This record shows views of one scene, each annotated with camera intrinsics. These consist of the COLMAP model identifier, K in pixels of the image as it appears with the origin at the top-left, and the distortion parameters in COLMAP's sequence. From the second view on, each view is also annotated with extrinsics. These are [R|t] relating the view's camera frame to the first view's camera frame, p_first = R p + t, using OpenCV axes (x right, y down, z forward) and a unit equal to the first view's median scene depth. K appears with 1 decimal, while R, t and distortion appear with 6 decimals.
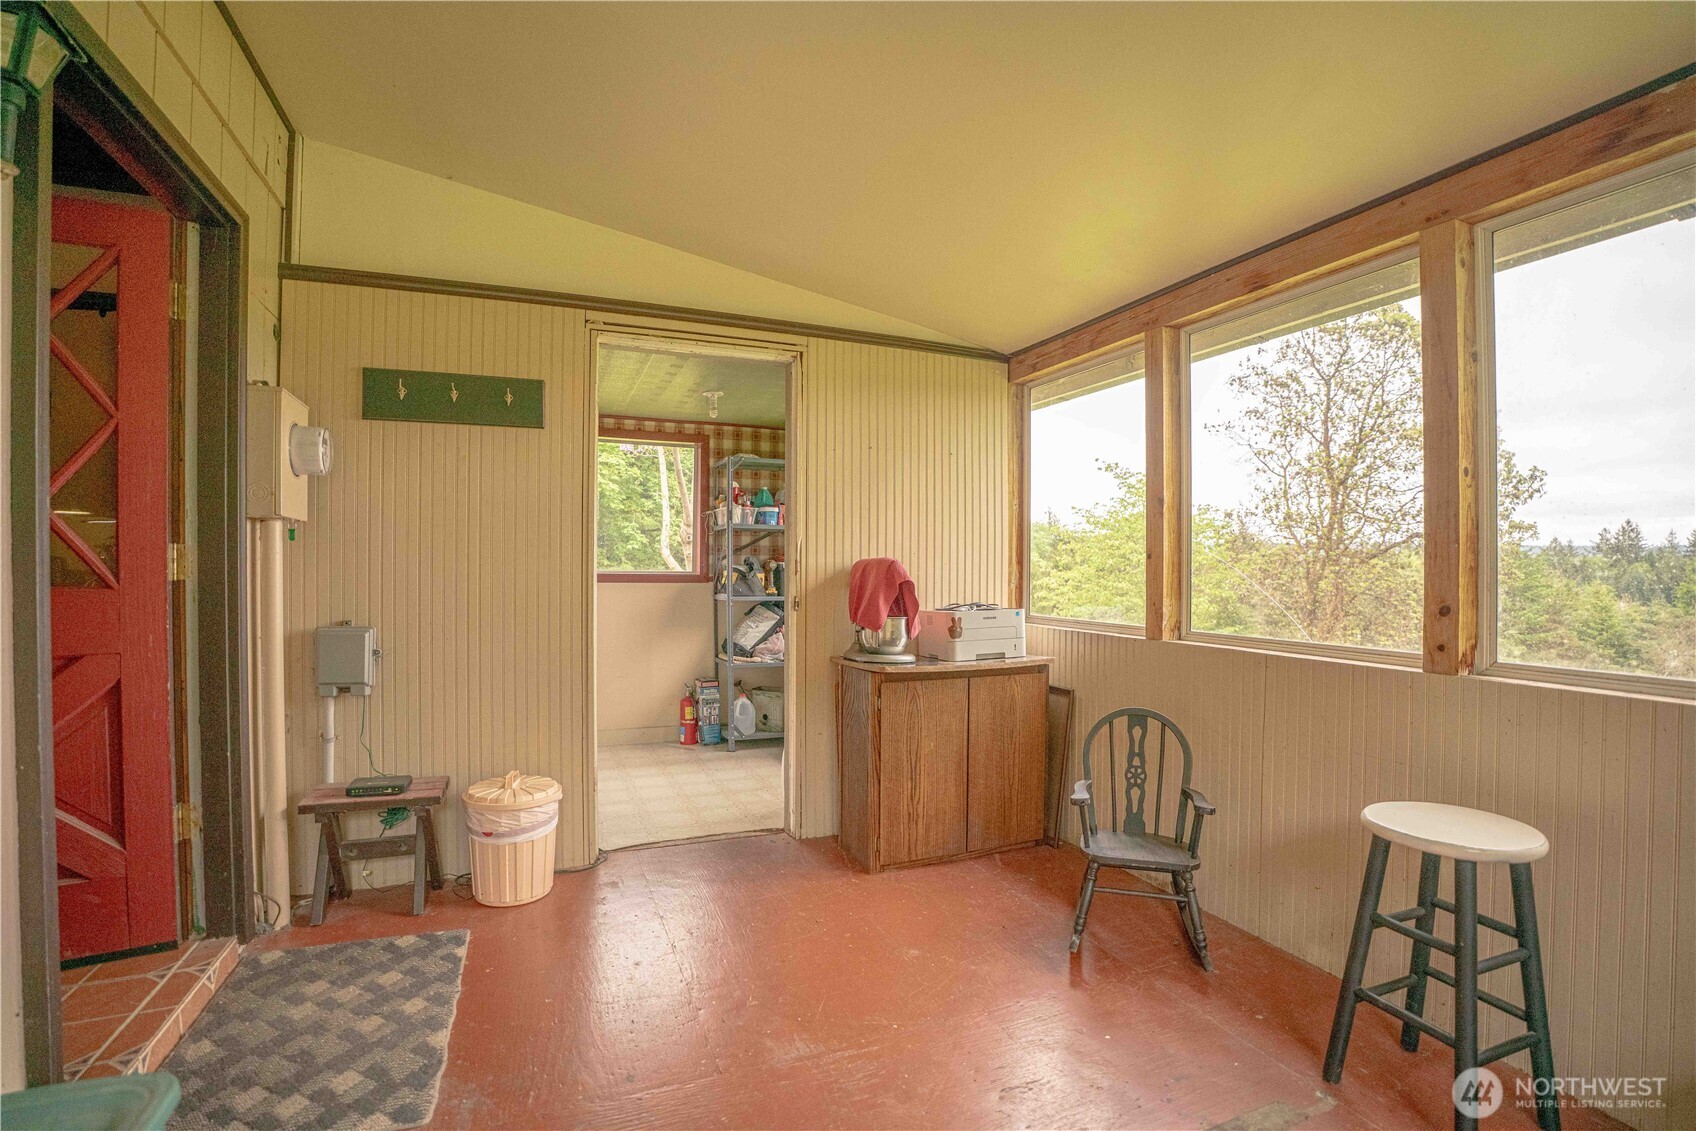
lens RADIAL K [[777.9, 0, 842.8], [0, 777.9, 567.8], [0, 0, 1]] dist [-0.002772, -0.000053]
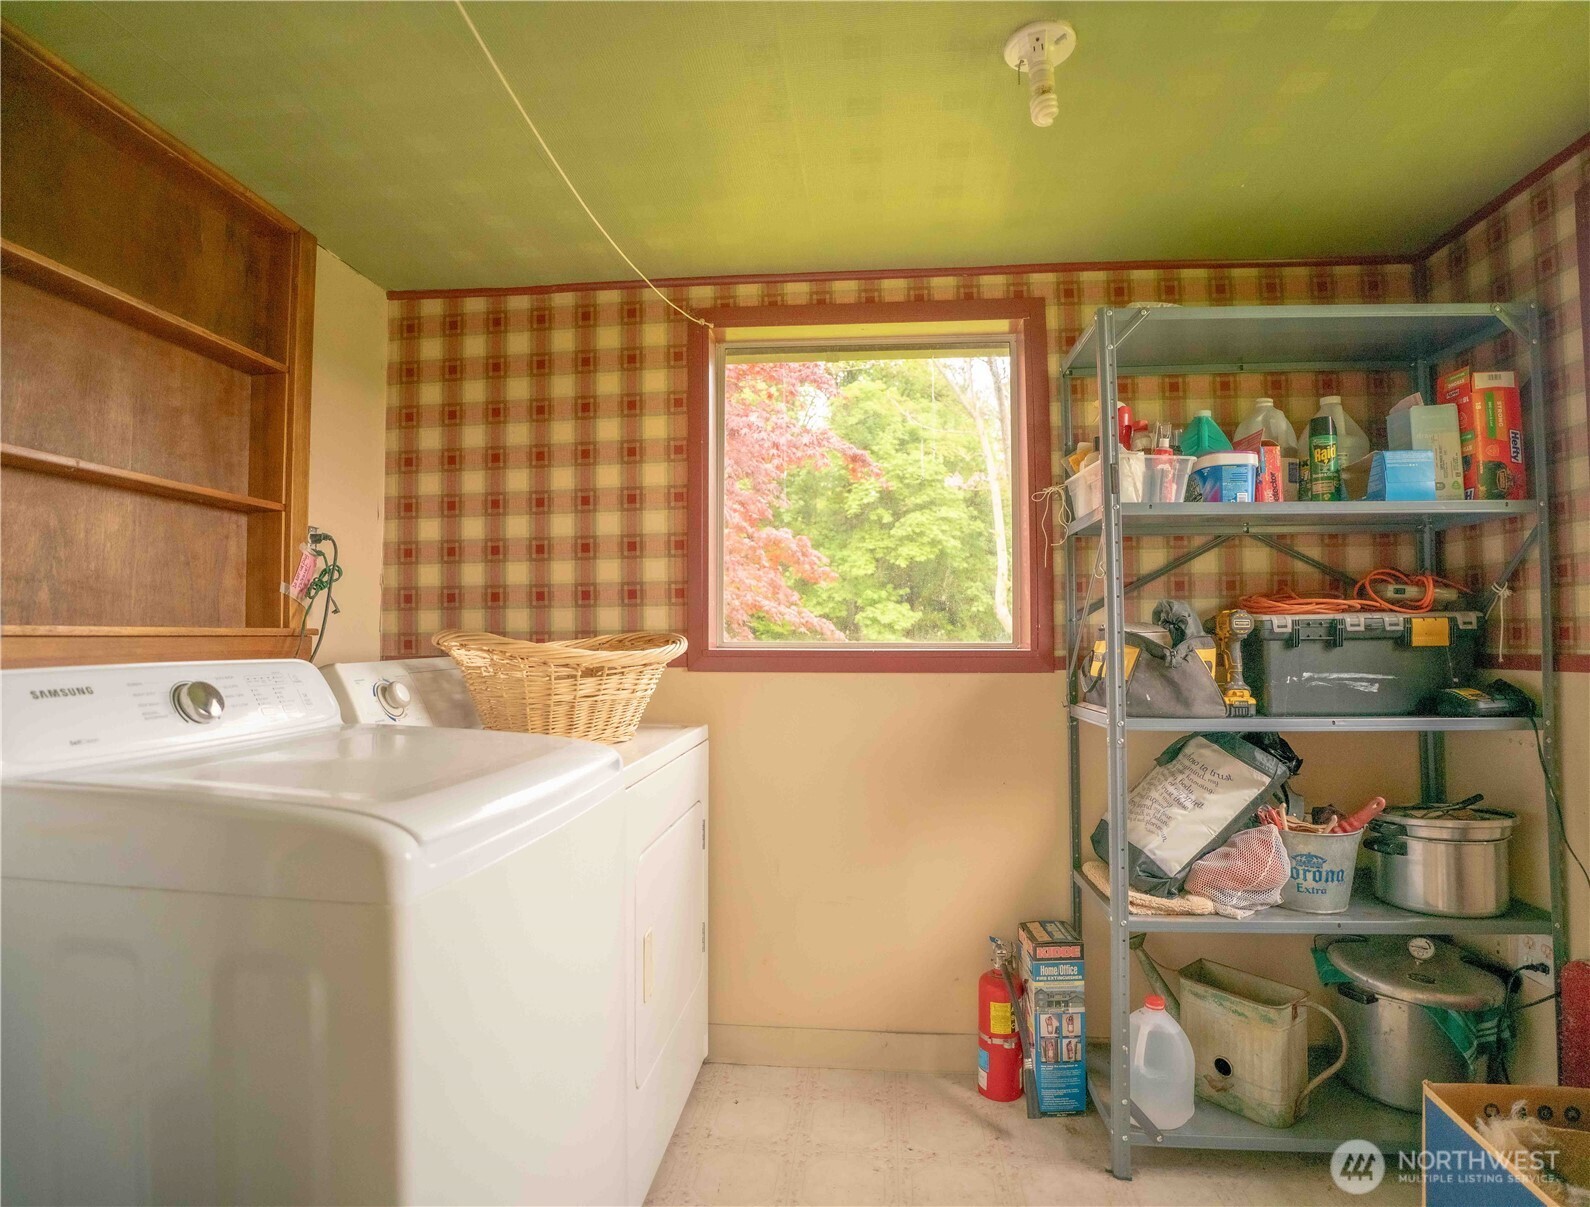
lens RADIAL K [[759.4, 0, 781.3], [0, 759.4, 603.5], [0, 0, 1]] dist [-0.071157, -0.000198]
pose [[0.860402, -0.026301, -0.508937, -0.100594], [0.006634, 0.999161, -0.040420, -0.000523], [0.509573, 0.031401, 0.859854, 0.622617]]
